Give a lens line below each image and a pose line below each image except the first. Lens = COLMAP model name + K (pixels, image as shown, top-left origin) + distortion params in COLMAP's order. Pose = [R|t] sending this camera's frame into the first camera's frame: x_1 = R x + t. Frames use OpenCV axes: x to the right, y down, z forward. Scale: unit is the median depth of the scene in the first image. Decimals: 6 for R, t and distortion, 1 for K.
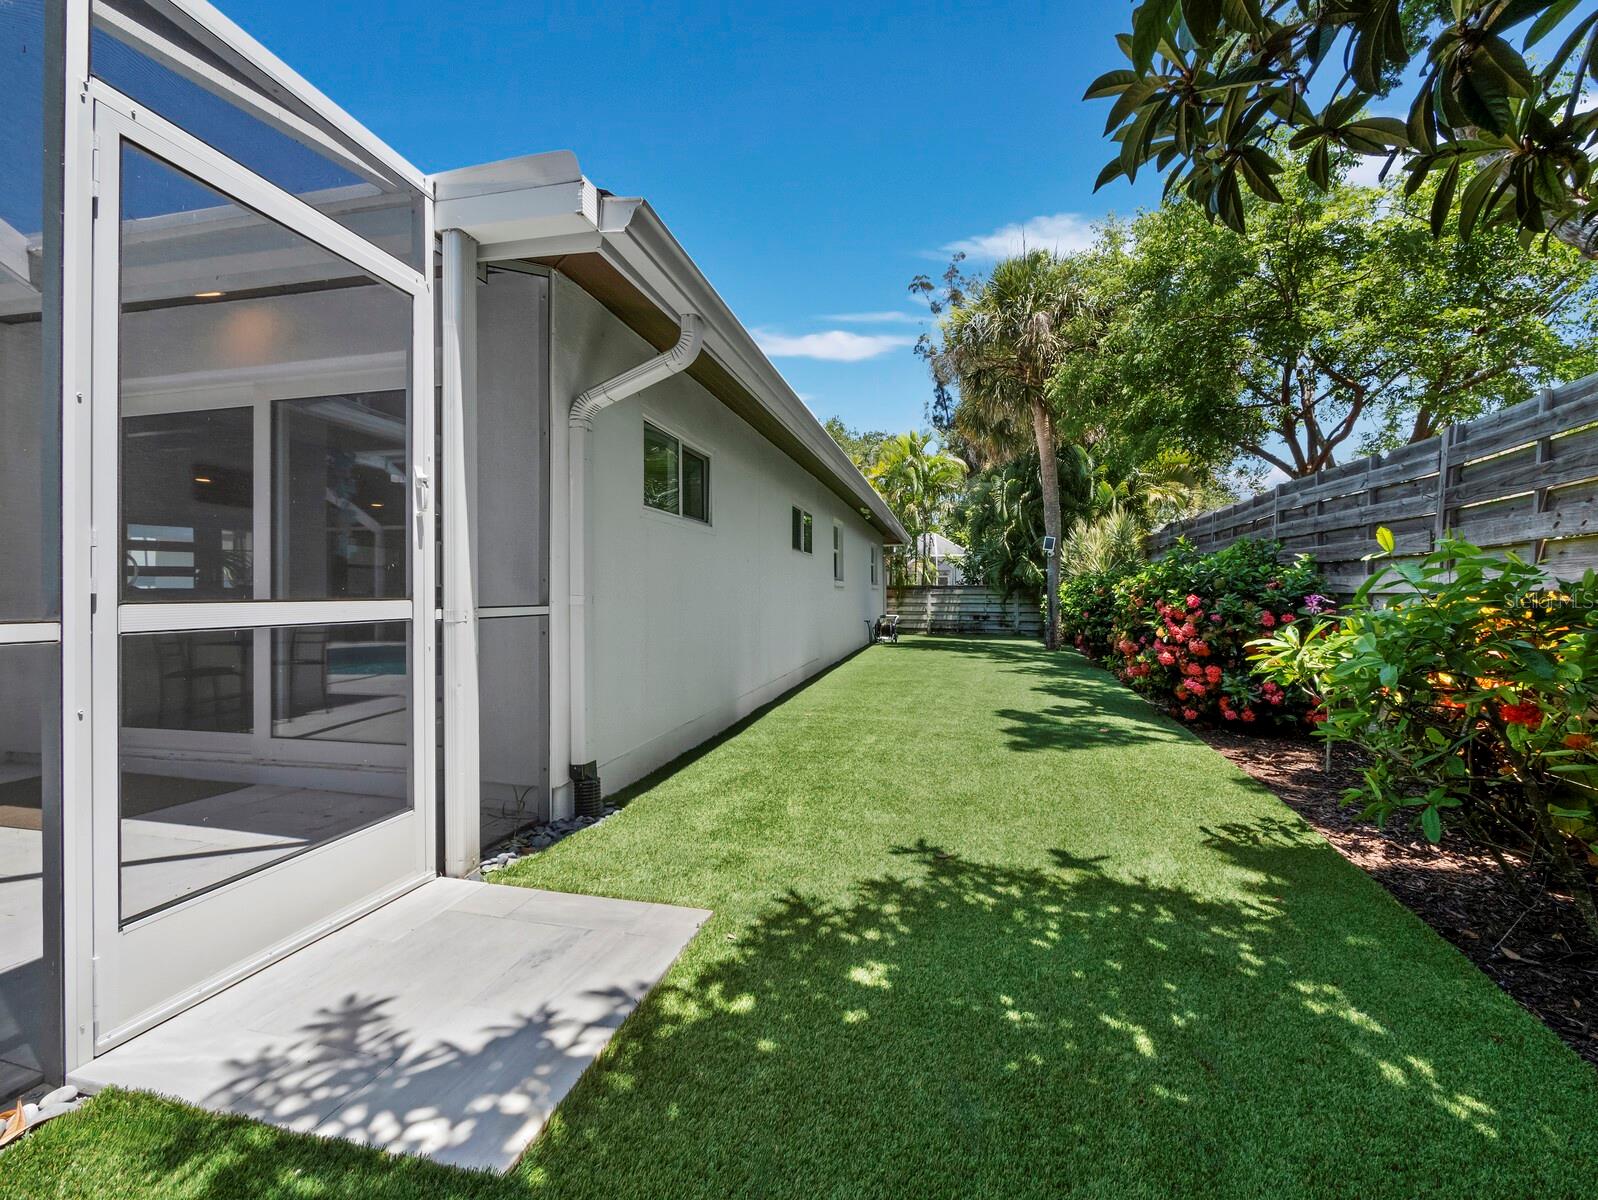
lens RADIAL K [[671.4, 0, 801.9], [0, 671.4, 593.7], [0, 0, 1]] dist [-0.003653, -0.000250]
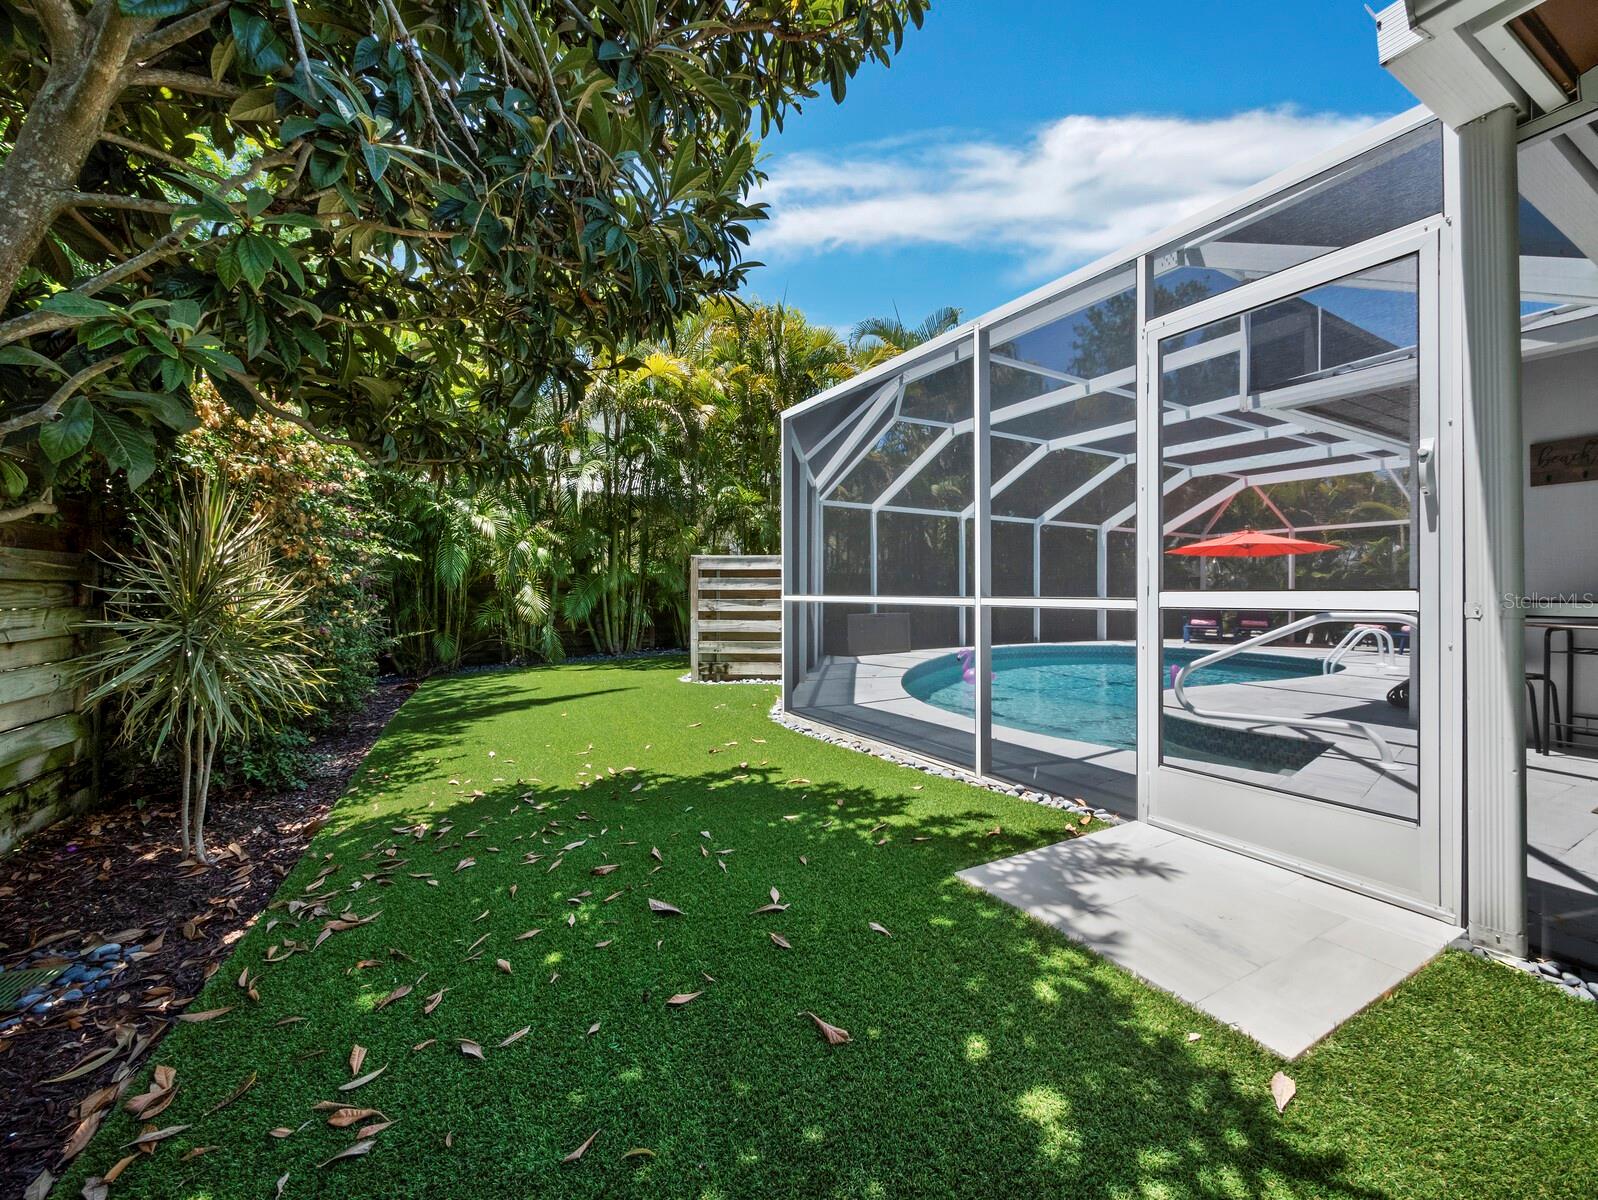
lens RADIAL K [[671.4, 0, 801.9], [0, 671.4, 593.7], [0, 0, 1]] dist [-0.003653, -0.000250]
pose [[-0.743268, 0.010101, -0.668917, 0.958243], [0.014052, 0.999901, -0.000515, 0.001427], [0.668846, -0.009783, -0.743337, 1.678206]]
